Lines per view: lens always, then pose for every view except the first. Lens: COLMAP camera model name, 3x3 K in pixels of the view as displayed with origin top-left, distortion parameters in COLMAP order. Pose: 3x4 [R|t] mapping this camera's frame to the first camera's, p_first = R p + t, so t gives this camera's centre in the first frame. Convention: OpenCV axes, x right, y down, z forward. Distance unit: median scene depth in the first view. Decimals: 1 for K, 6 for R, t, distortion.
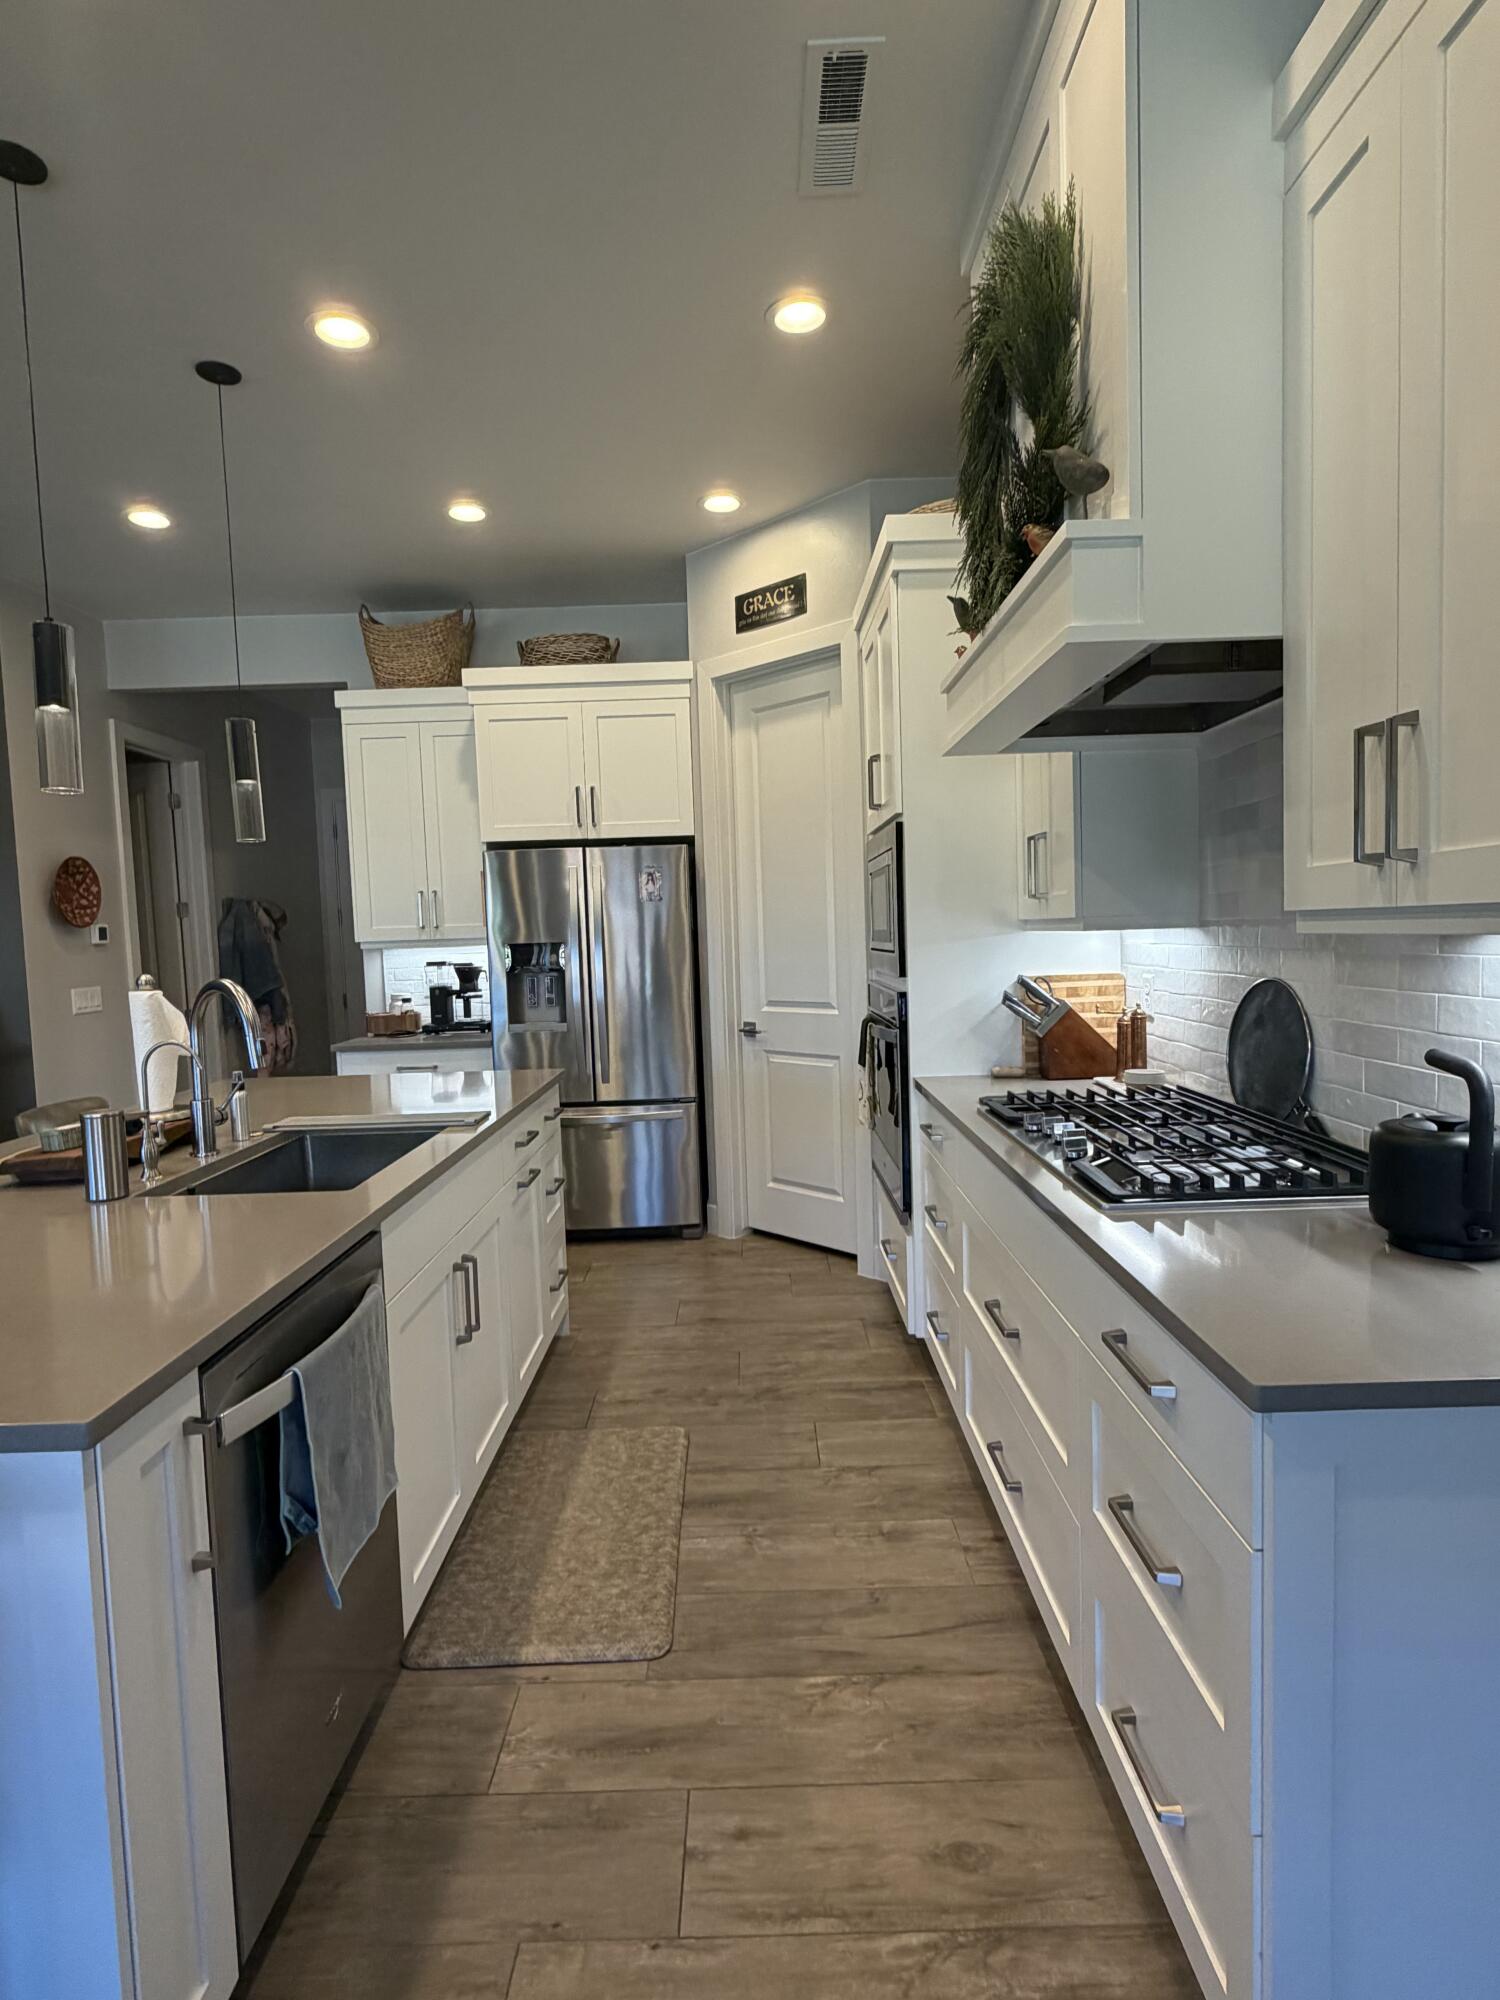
lens RADIAL K [[1033.2, 0, 750.0], [0, 1033.2, 1000.0], [0, 0, 1]] dist [0.001945, 0.000435]
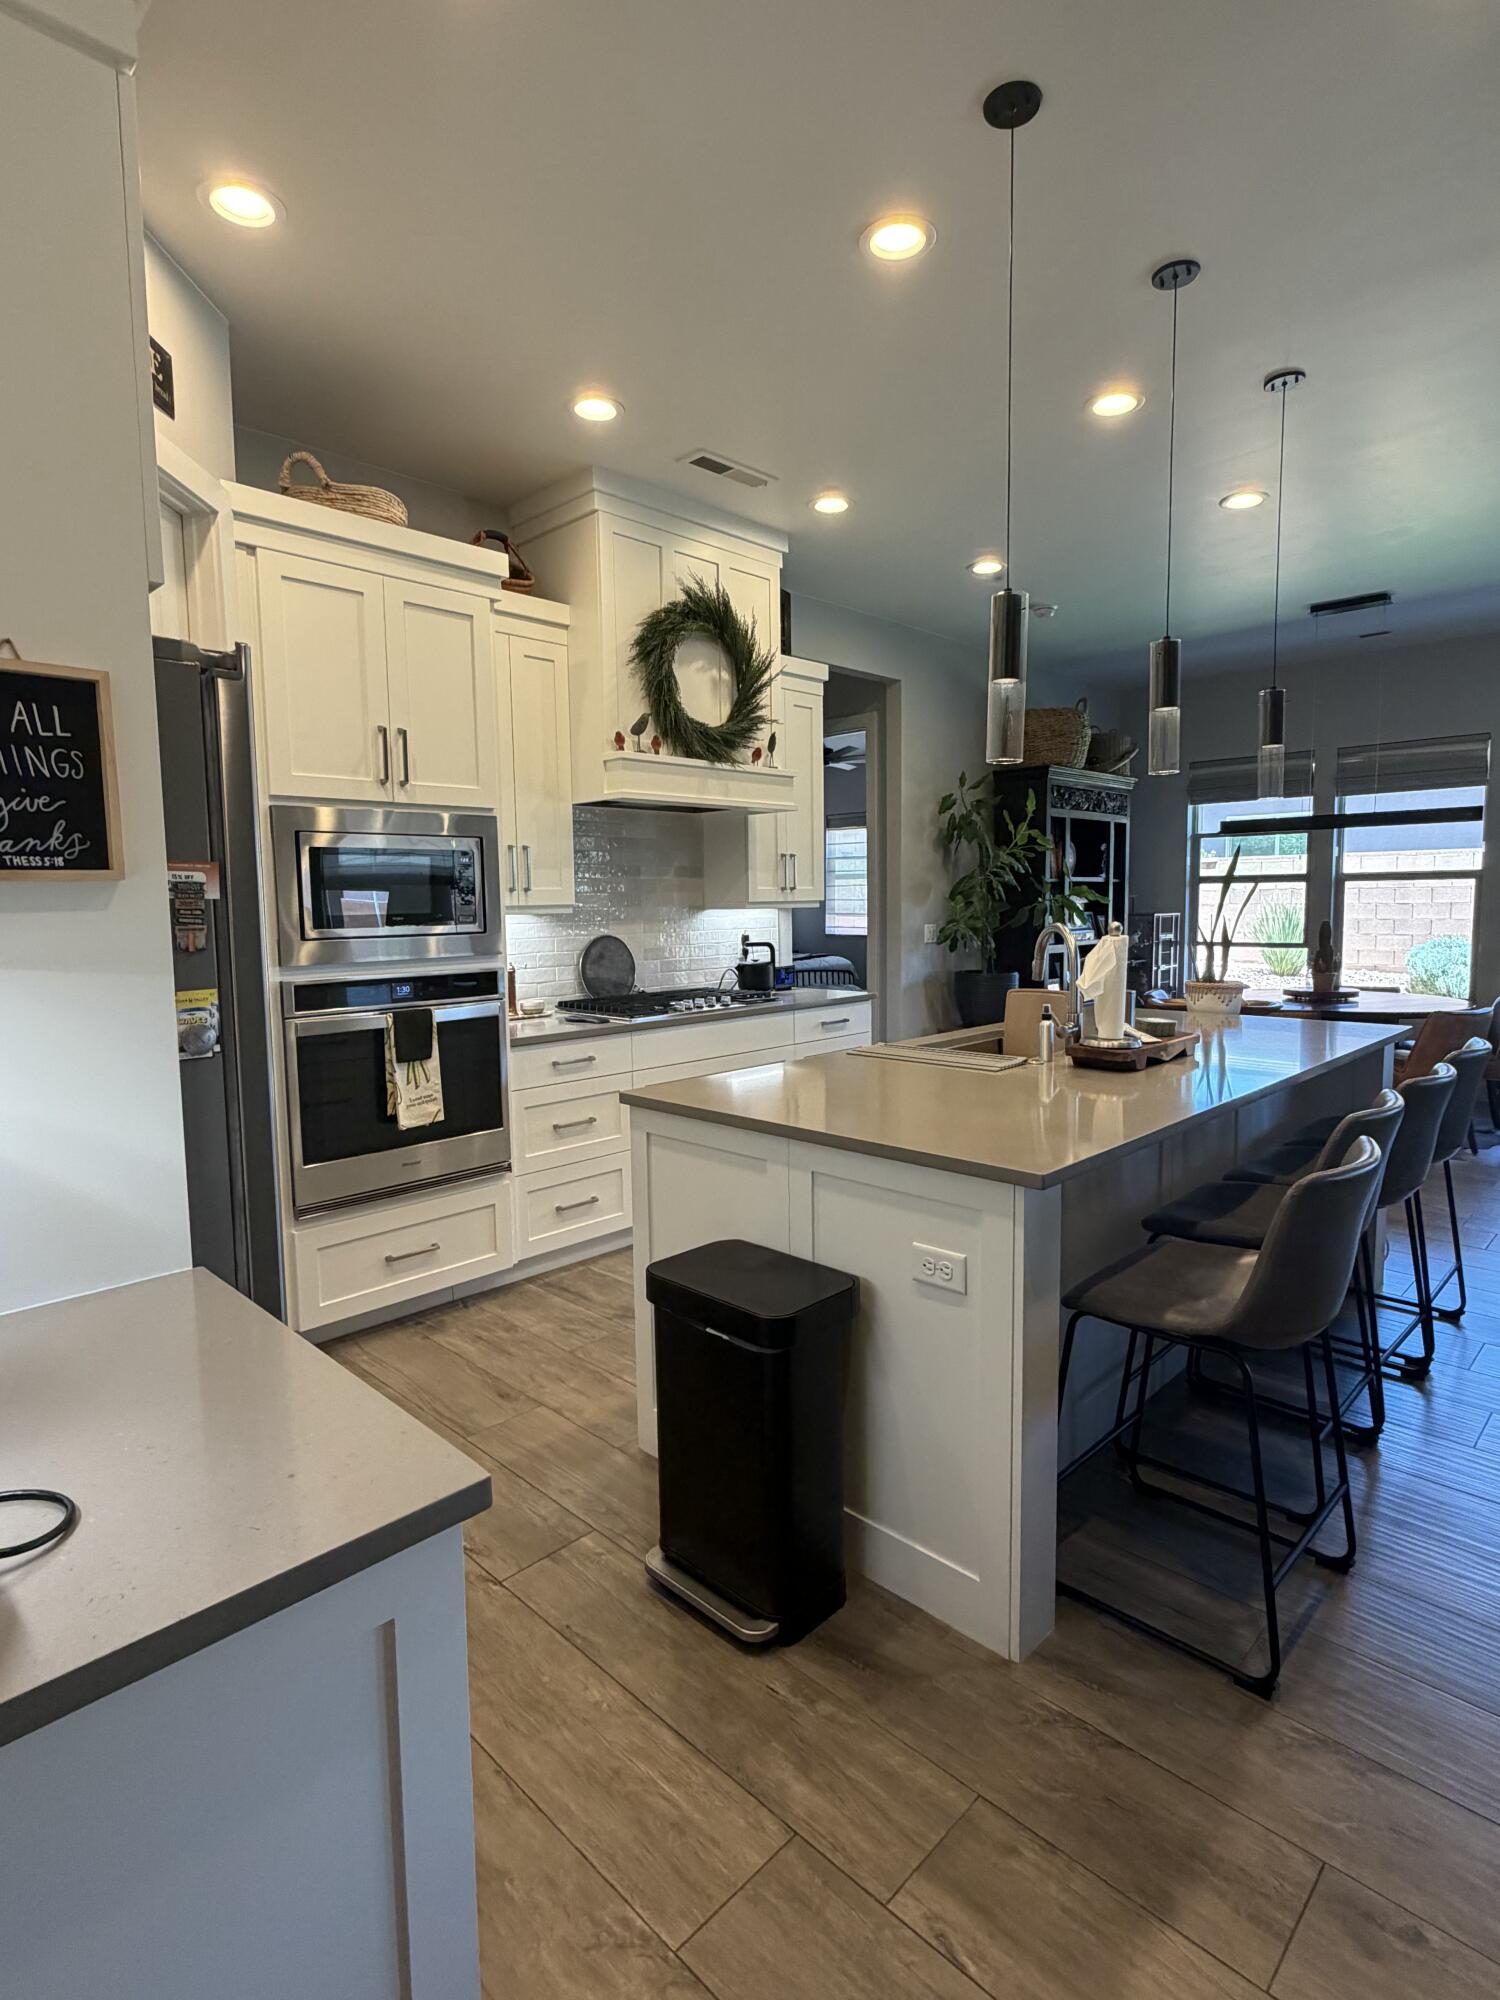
lens RADIAL K [[1033.2, 0, 750.0], [0, 1033.2, 1000.0], [0, 0, 1]] dist [0.001945, 0.000435]
pose [[-0.715401, -0.024095, 0.698299, -0.636168], [0.087275, 0.988497, 0.123520, -0.066253], [-0.693242, 0.149310, -0.705068, 1.219041]]
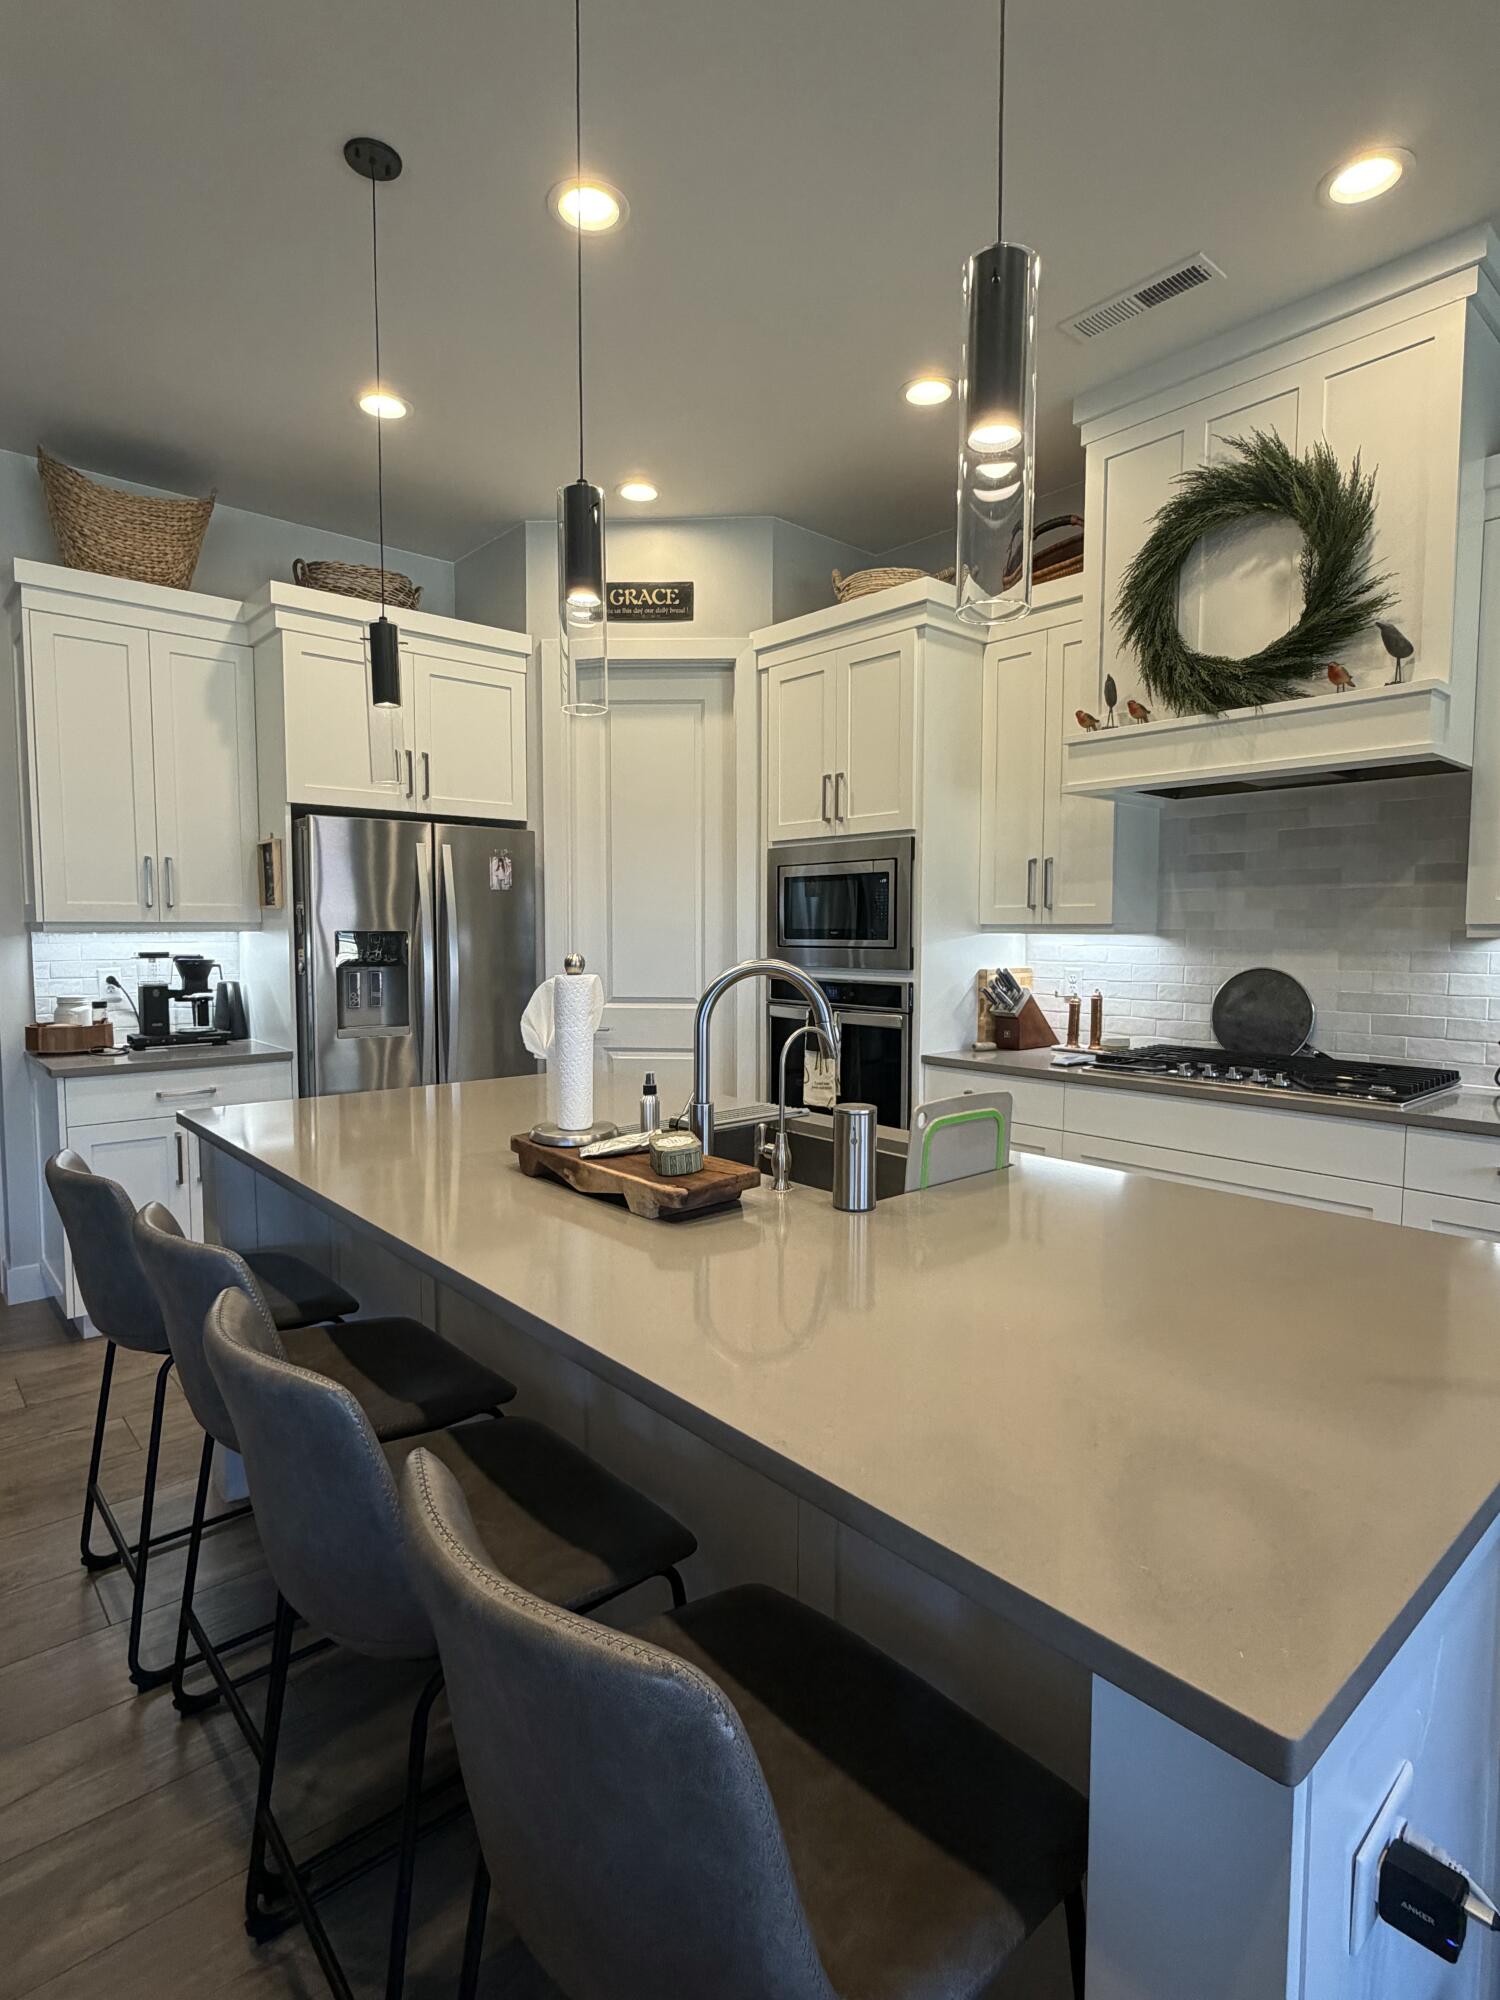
lens RADIAL K [[1033.2, 0, 750.0], [0, 1033.2, 1000.0], [0, 0, 1]] dist [0.001945, 0.000435]
pose [[0.748538, -0.012903, 0.662967, -0.575050], [0.018701, 0.999824, -0.001656, 0.008103], [-0.662829, 0.013638, 0.748647, 0.185888]]
